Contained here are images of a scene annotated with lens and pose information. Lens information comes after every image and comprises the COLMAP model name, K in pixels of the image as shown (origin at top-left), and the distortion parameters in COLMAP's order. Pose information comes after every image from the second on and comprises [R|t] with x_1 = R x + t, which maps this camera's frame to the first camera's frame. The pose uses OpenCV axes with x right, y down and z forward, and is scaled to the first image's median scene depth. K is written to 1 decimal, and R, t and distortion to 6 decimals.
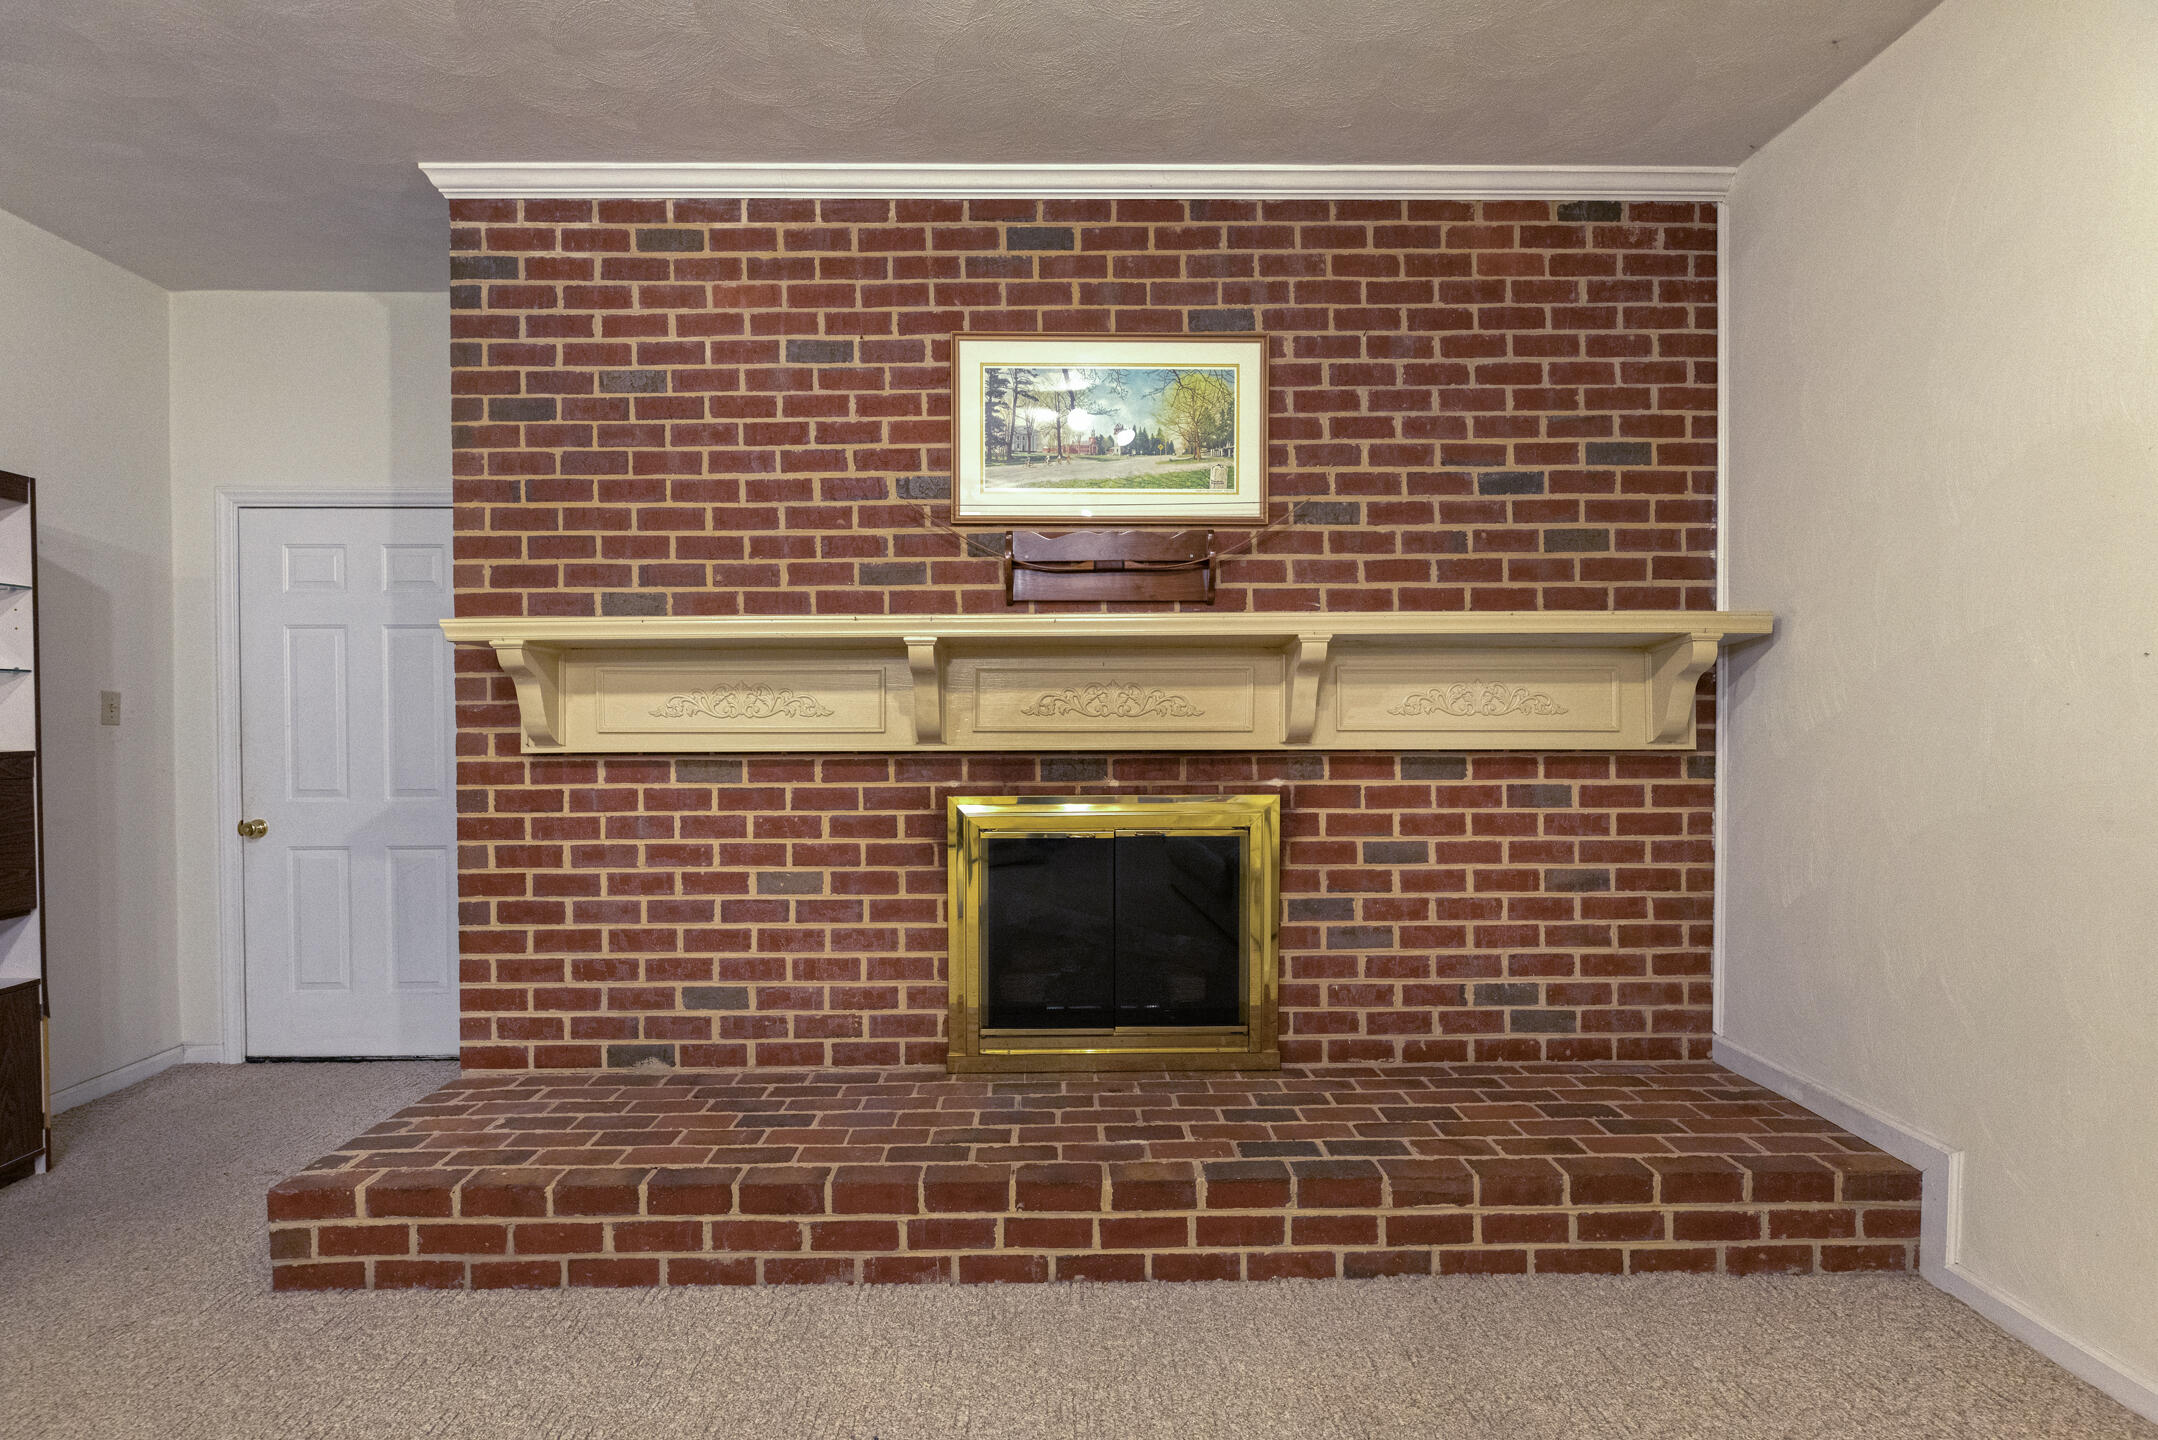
lens RADIAL K [[1091.5, 0, 1088.2], [0, 1091.5, 732.3], [0, 0, 1]] dist [-0.011427, -0.000149]
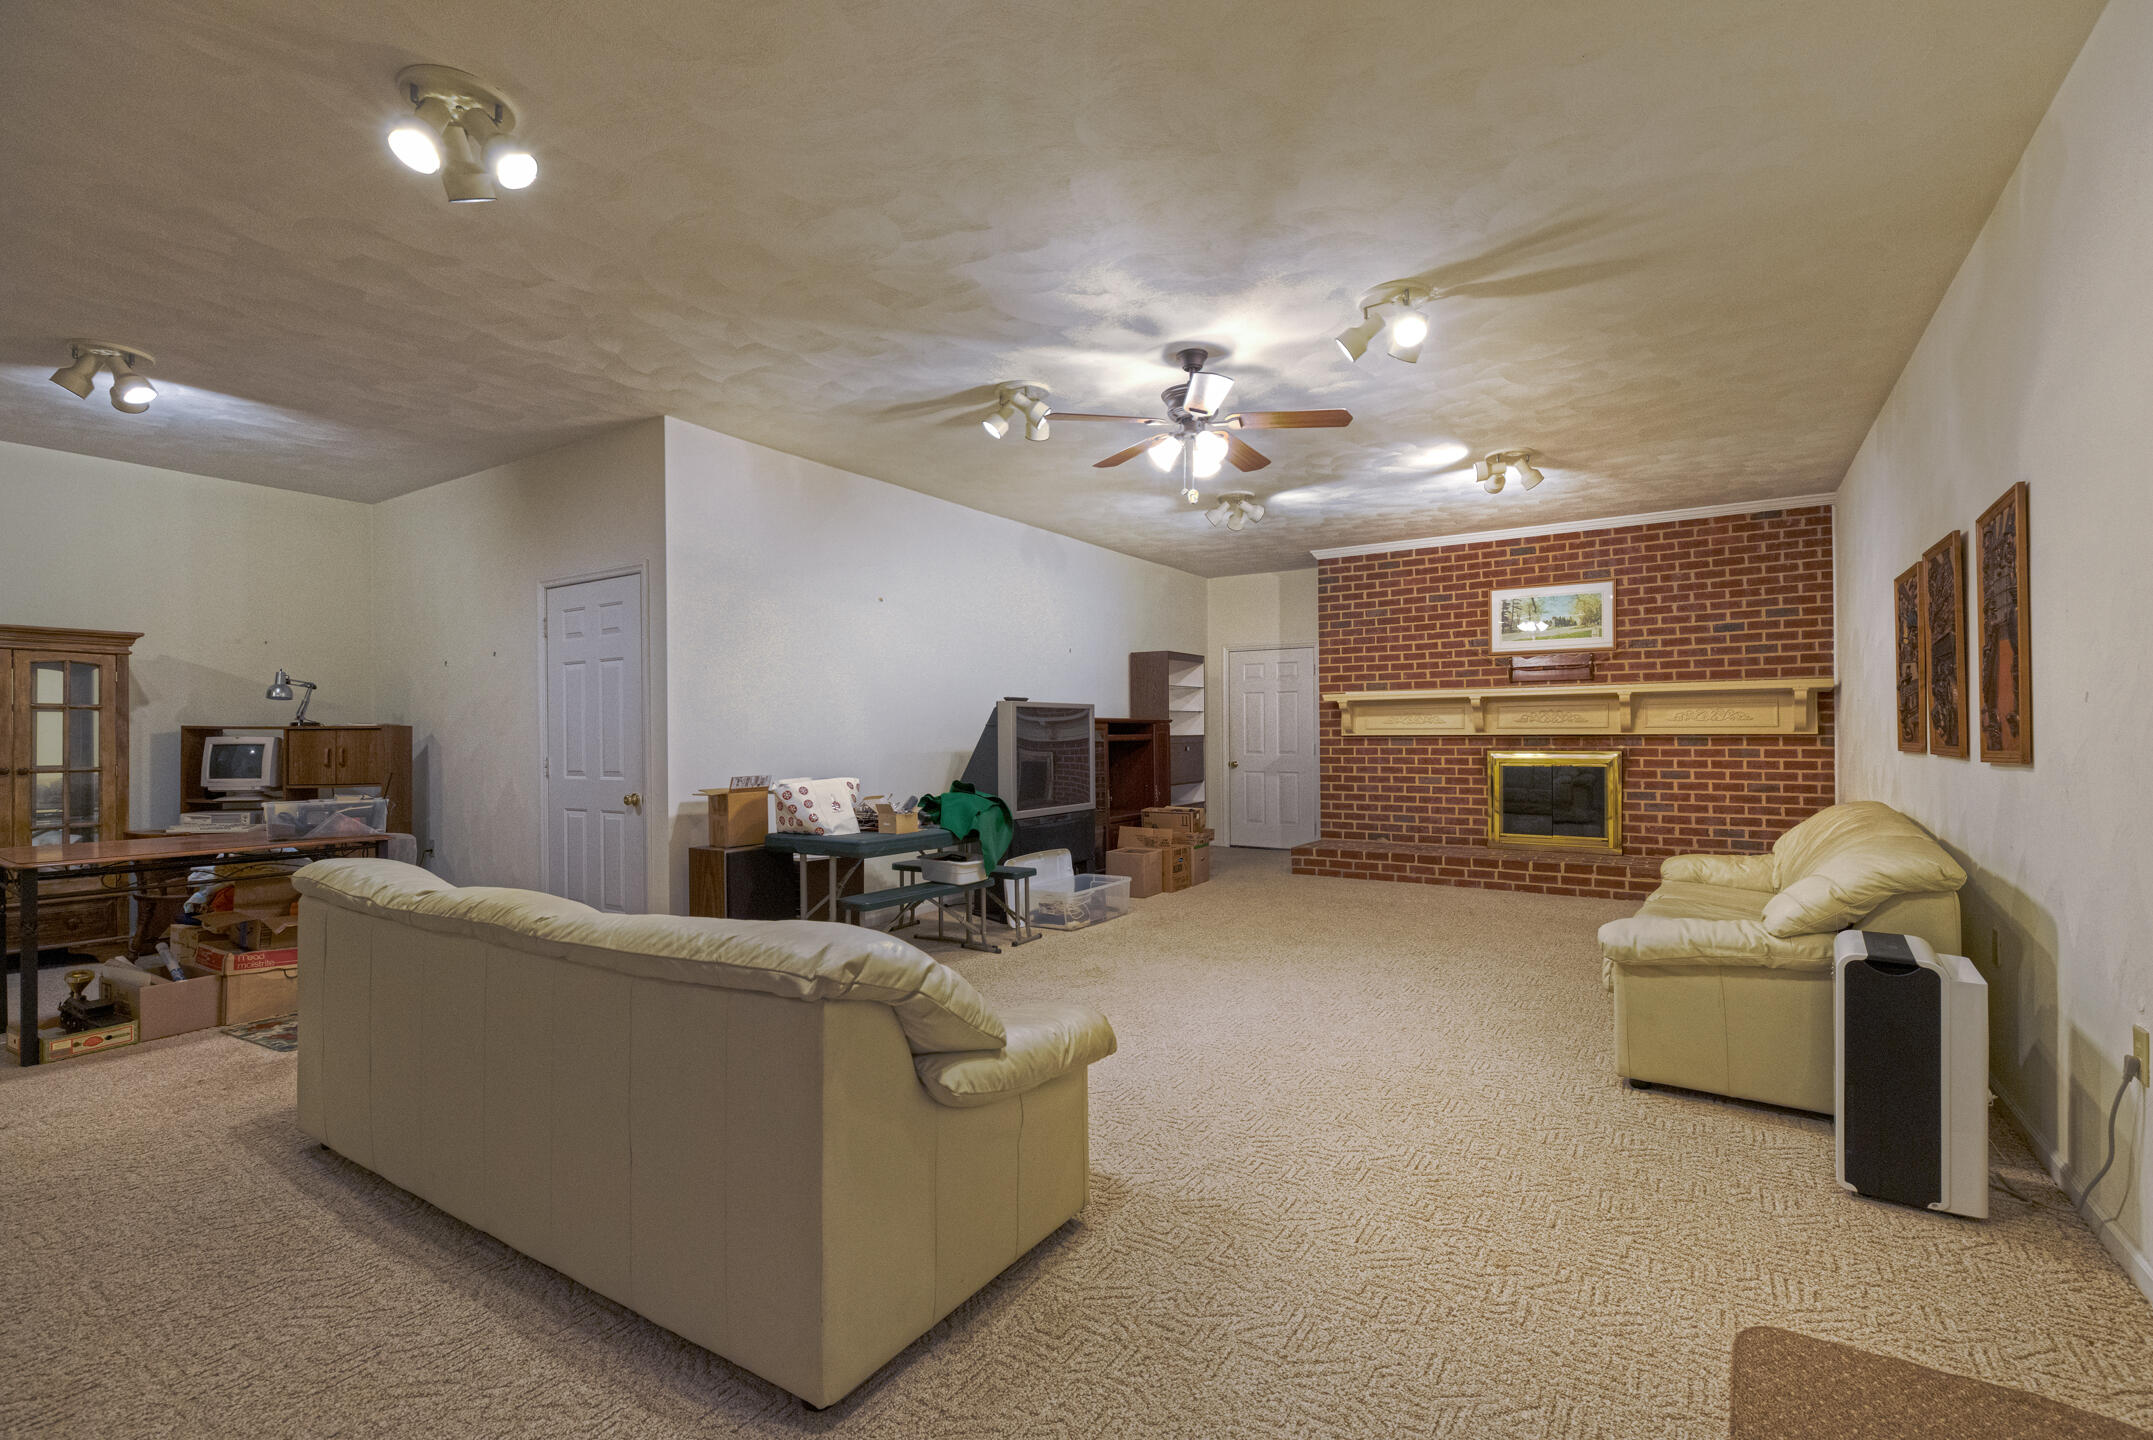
lens RADIAL K [[968.4, 0, 1083.9], [0, 968.4, 730.7], [0, 0, 1]] dist [0.011521, 0.000941]
pose [[0.828638, -0.003262, -0.559775, 0.414303], [-0.002604, 0.999950, -0.009682, 0.033123], [0.559779, 0.009480, 0.828588, -1.680906]]
